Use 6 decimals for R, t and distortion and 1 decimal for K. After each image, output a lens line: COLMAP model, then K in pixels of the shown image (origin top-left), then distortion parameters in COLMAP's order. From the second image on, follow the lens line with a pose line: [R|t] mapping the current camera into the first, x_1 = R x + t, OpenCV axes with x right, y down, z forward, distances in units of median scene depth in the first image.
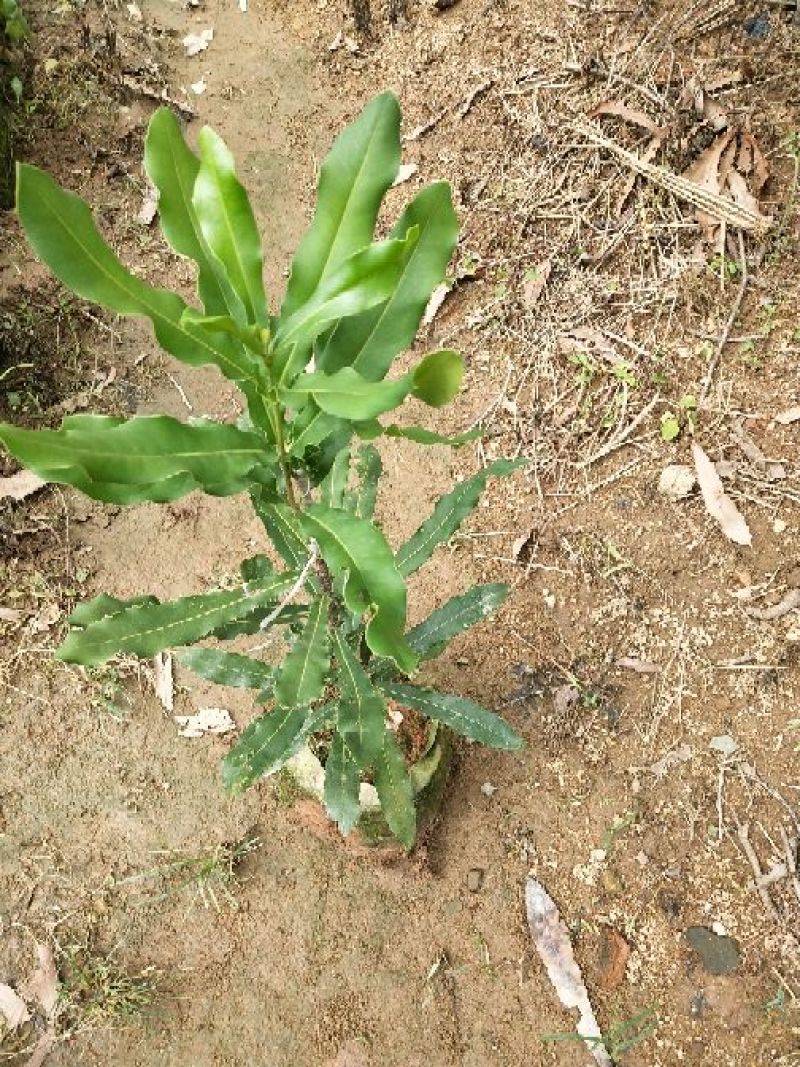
lens RADIAL K [[837.4, 0, 400.0], [0, 837.4, 533.5], [0, 0, 1]] dist [0.002450, 0.030812]
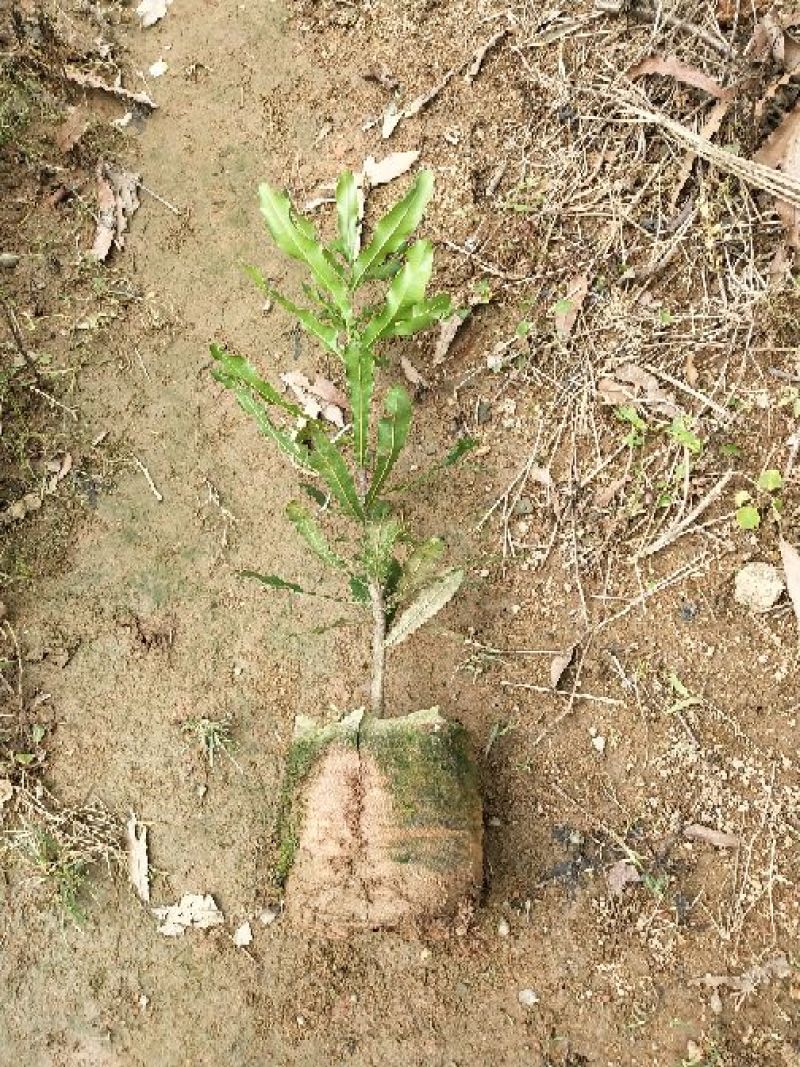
lens RADIAL K [[837.4, 0, 400.0], [0, 837.4, 533.5], [0, 0, 1]] dist [0.002450, 0.030812]
pose [[0.994377, -0.057809, -0.088732, 0.062454], [0.066920, 0.992386, 0.103402, -0.185199], [0.082078, -0.108759, 0.990674, 0.180838]]
